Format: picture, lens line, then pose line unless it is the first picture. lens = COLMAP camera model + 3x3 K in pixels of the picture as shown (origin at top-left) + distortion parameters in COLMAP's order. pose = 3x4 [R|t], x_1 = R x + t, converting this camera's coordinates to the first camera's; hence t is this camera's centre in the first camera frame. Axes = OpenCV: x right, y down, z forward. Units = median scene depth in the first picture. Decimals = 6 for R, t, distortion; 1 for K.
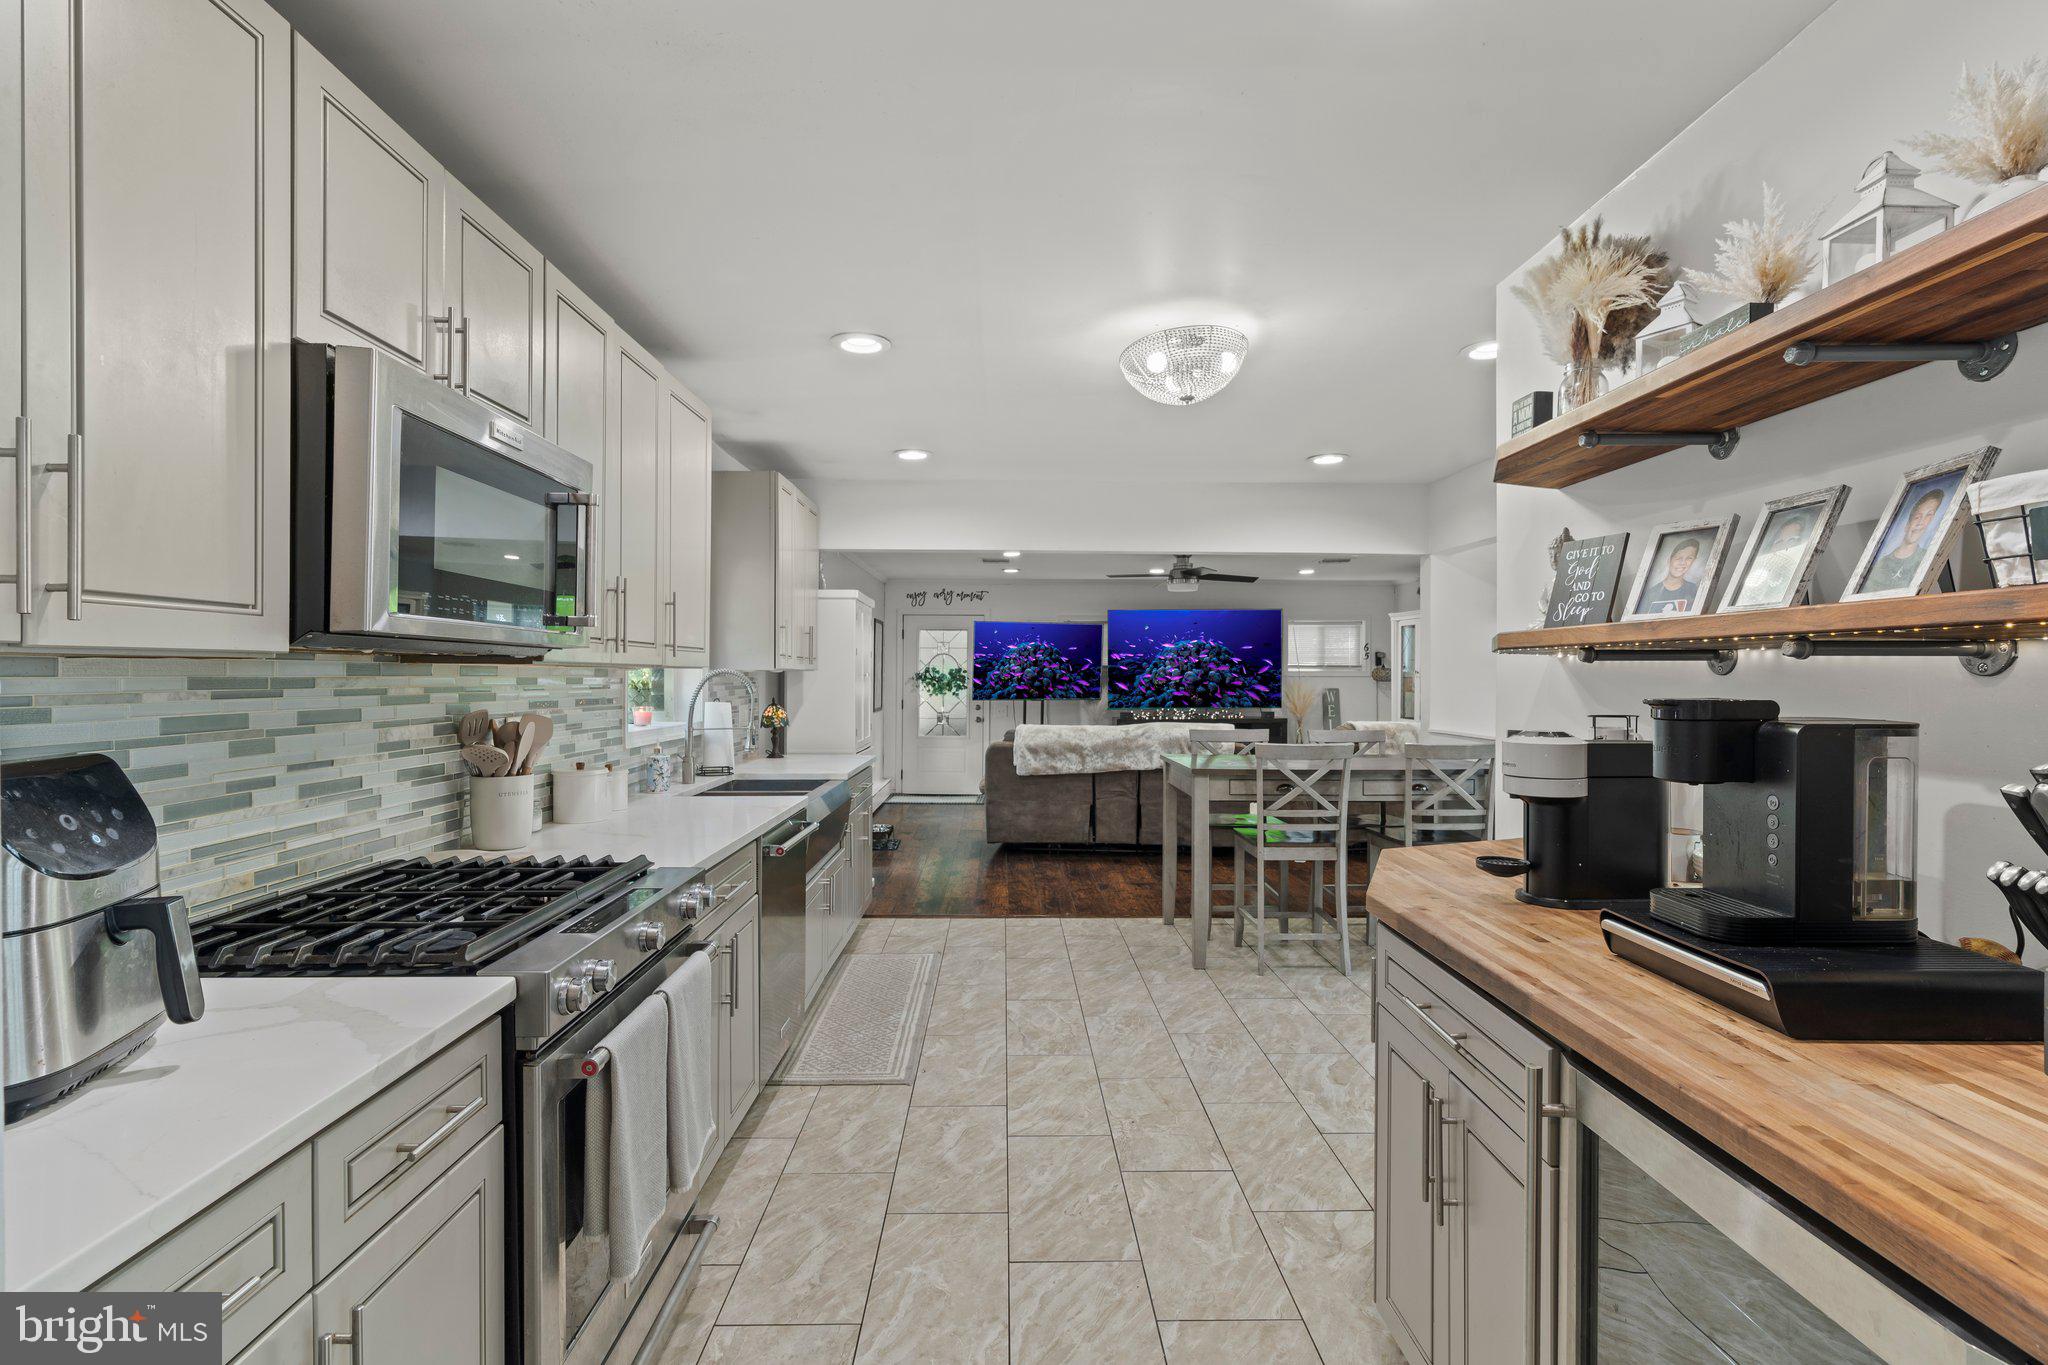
lens RADIAL K [[964.6, 0, 1024.0], [0, 964.6, 682.5], [0, 0, 1]] dist [-0.000972, 0.000249]
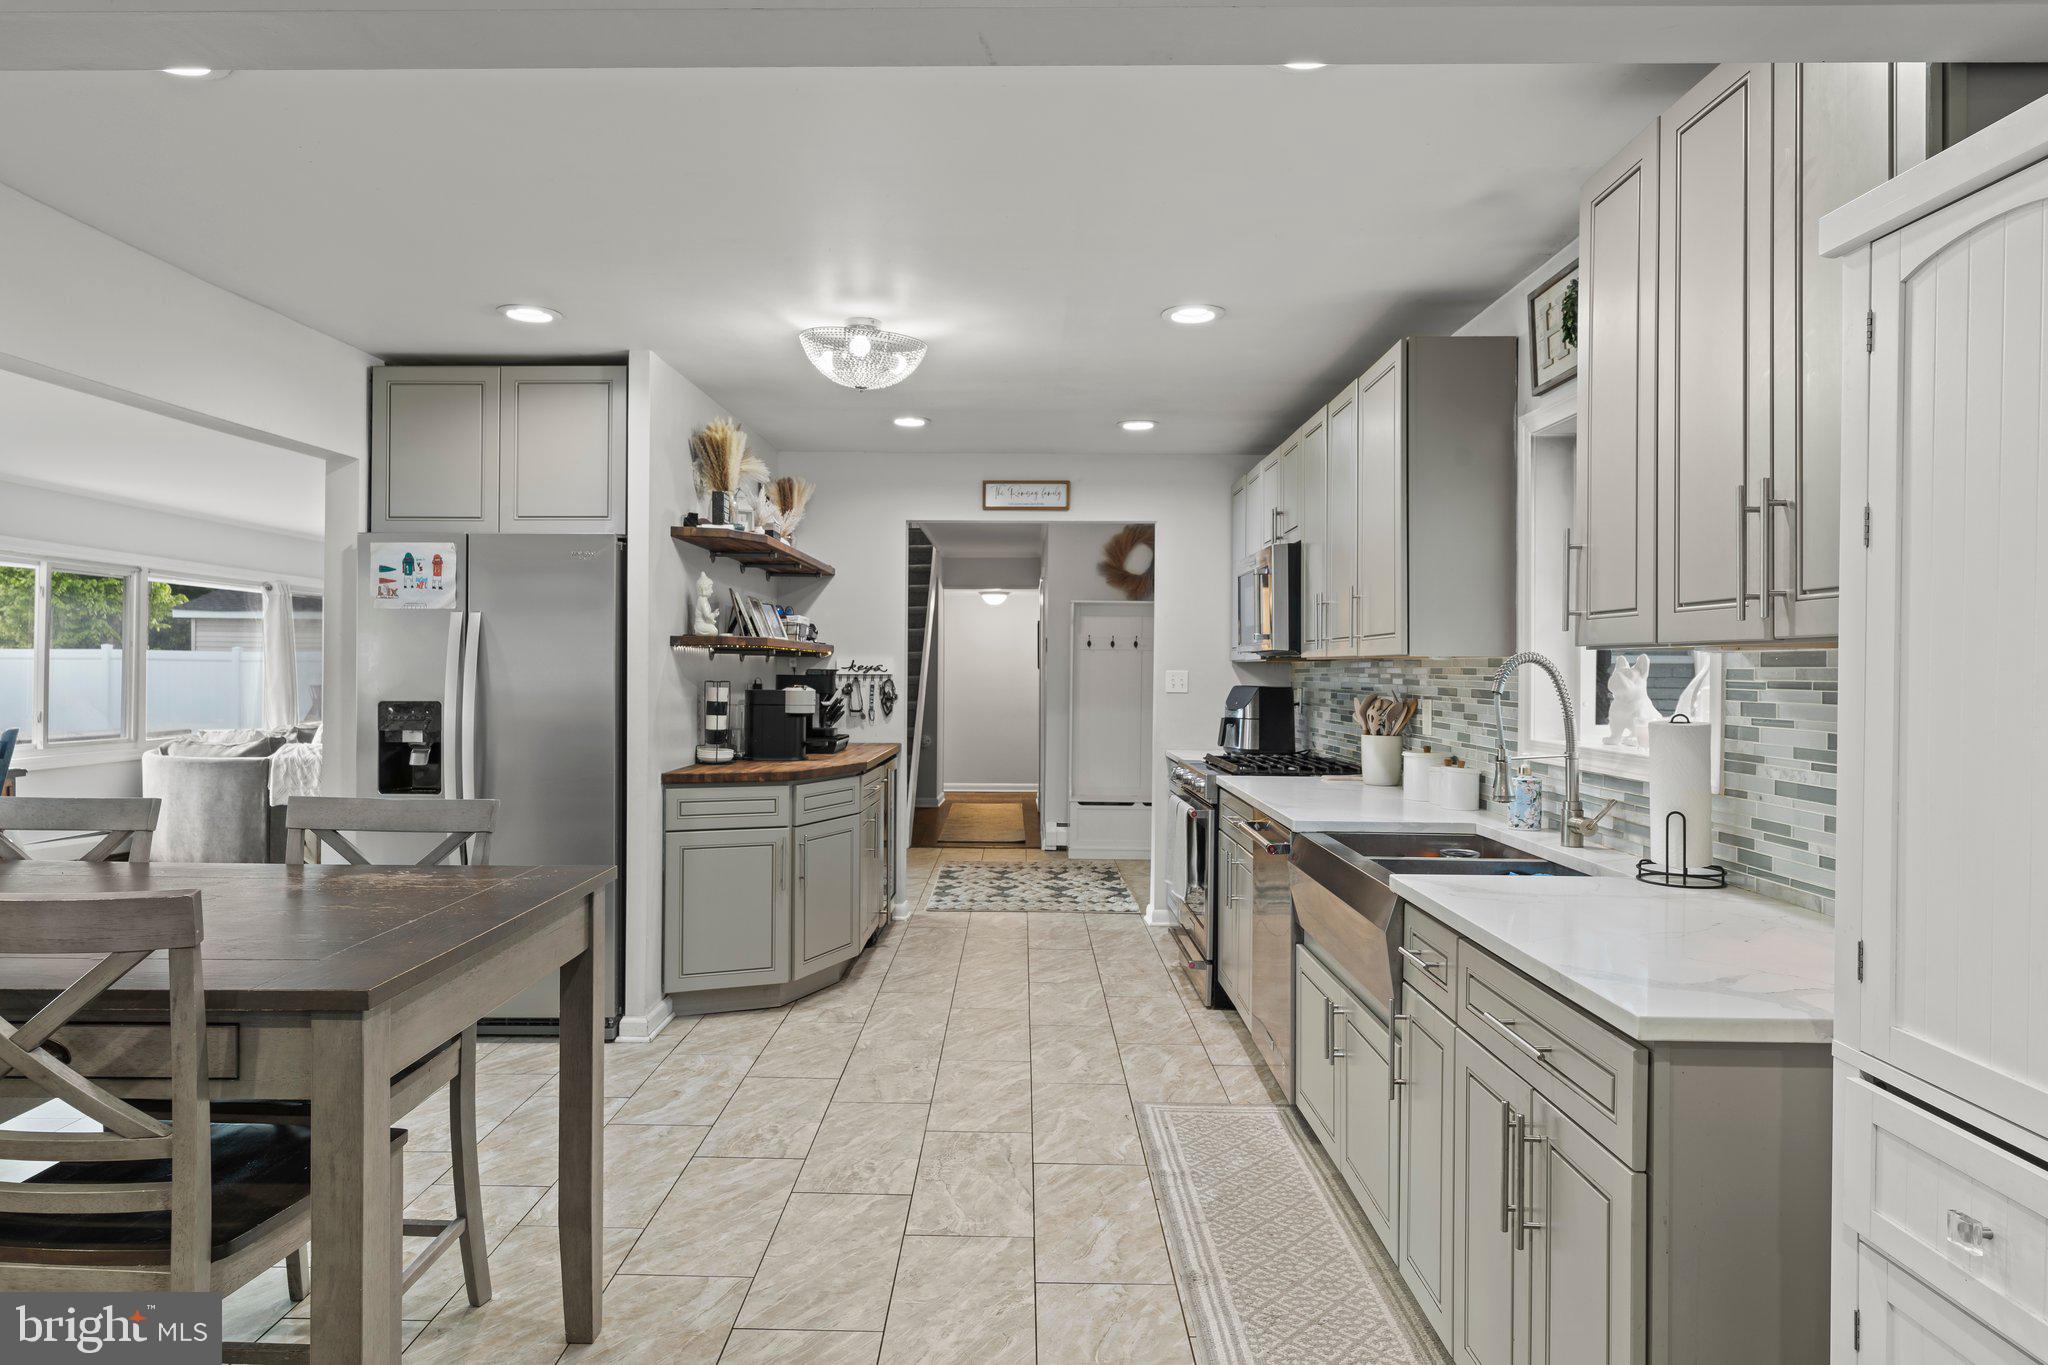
lens RADIAL K [[1187.6, 0, 995.8], [0, 1187.6, 666.0], [0, 0, 1]] dist [0.001936, 0.000428]
pose [[-0.998993, -0.011431, 0.043377, -0.023895], [-0.011218, 0.999924, 0.005149, -0.006815], [-0.043432, 0.004657, -0.999046, 1.817647]]
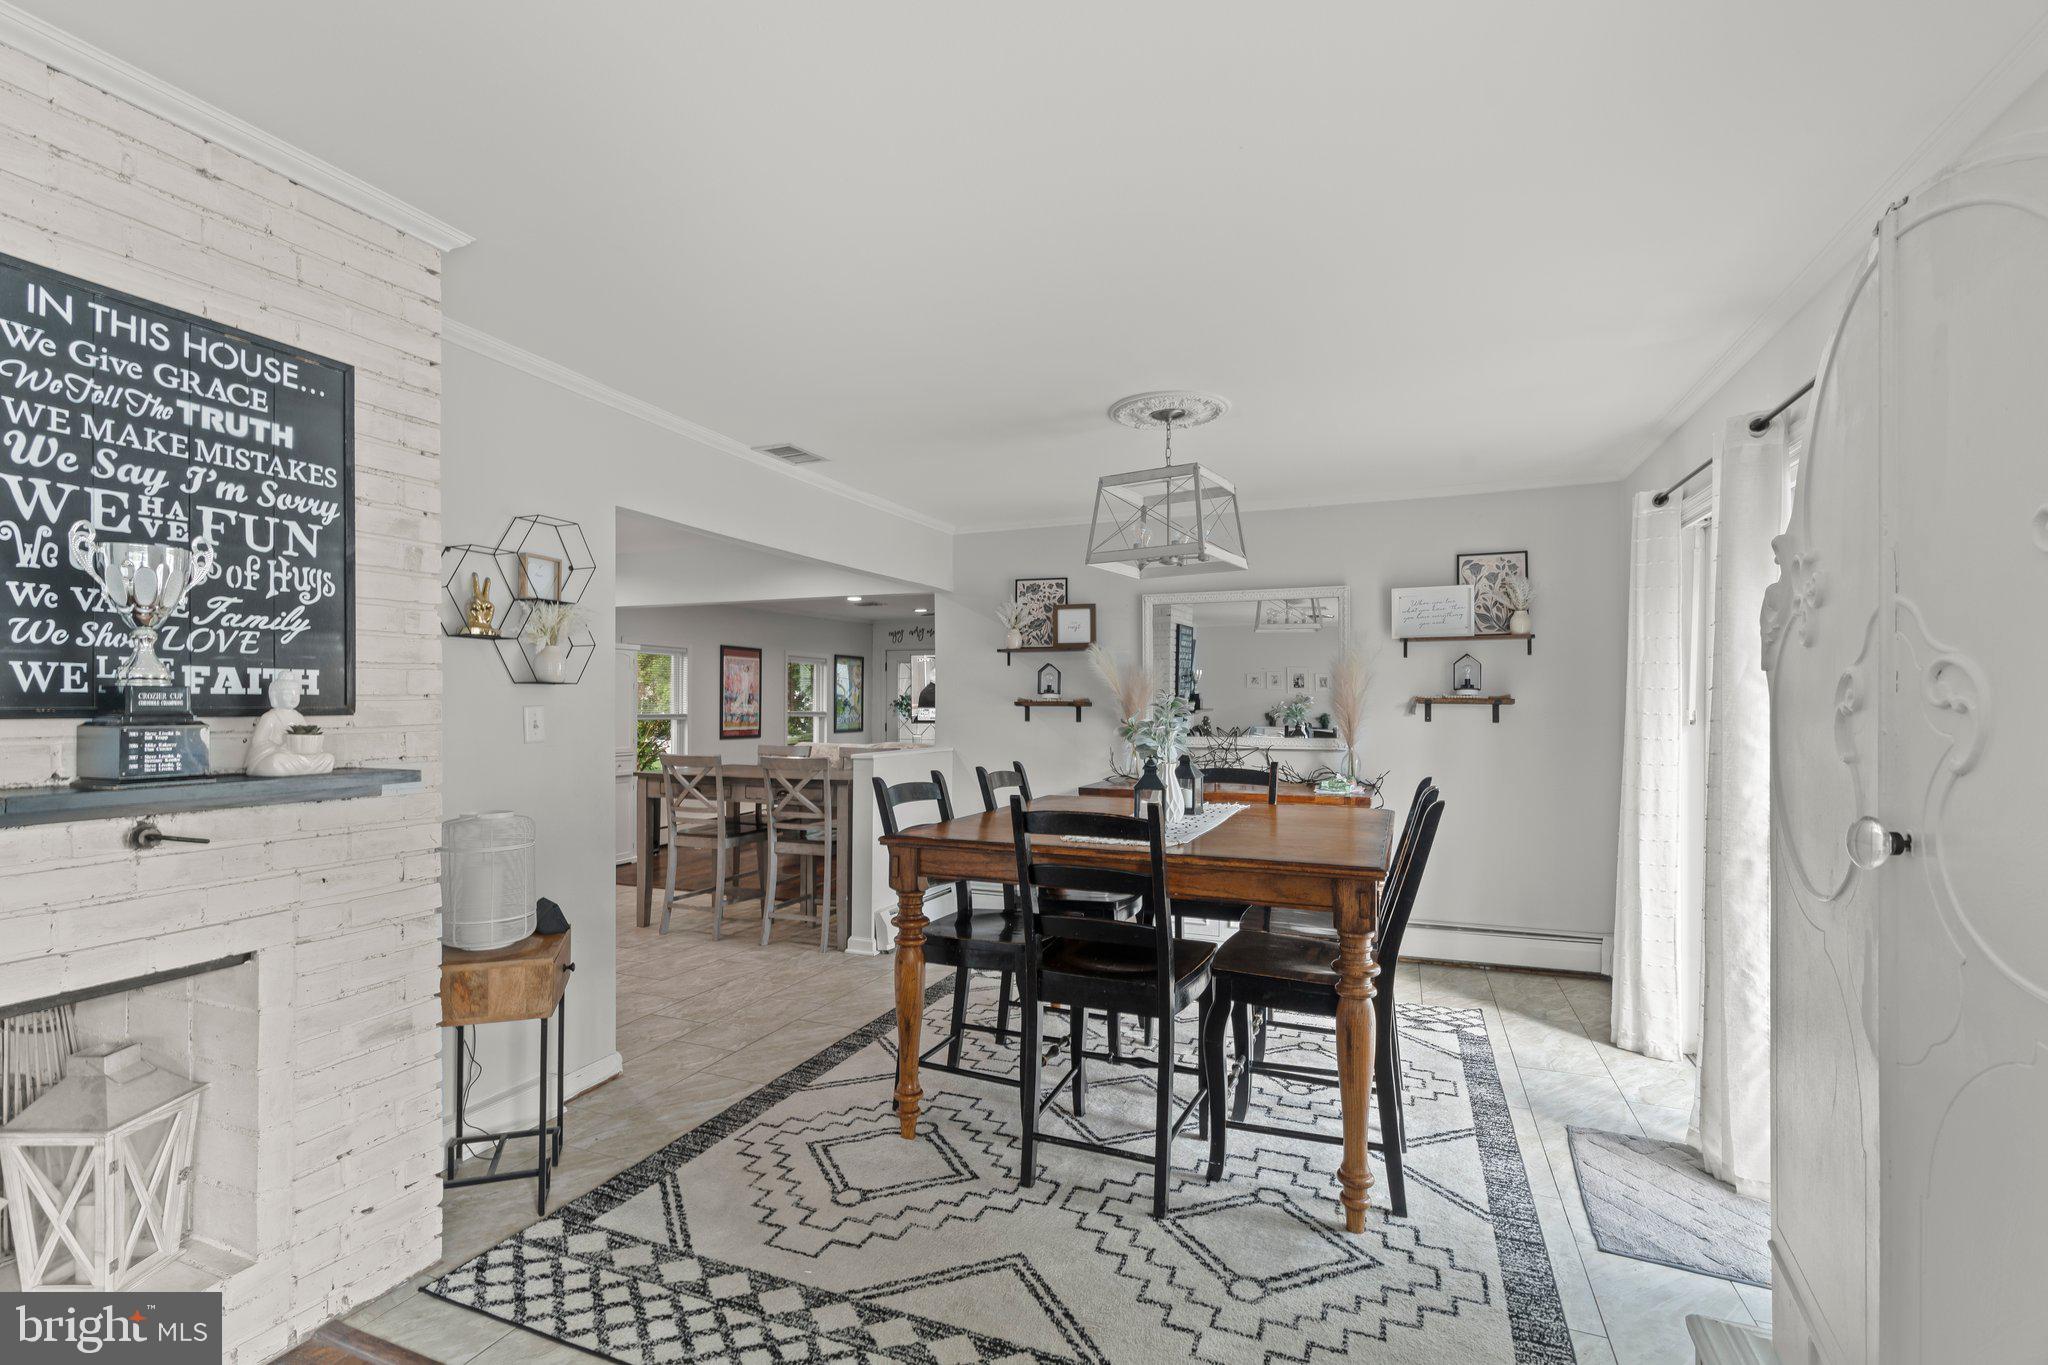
lens RADIAL K [[938.7, 0, 1024.0], [0, 938.7, 682.5], [0, 0, 1]] dist [-0.027927, -0.000016]
pose [[0.919870, -0.013156, -0.392003, 1.366594], [0.001636, 0.999557, -0.029708, 0.007856], [0.392220, 0.026686, 0.919484, 0.059455]]
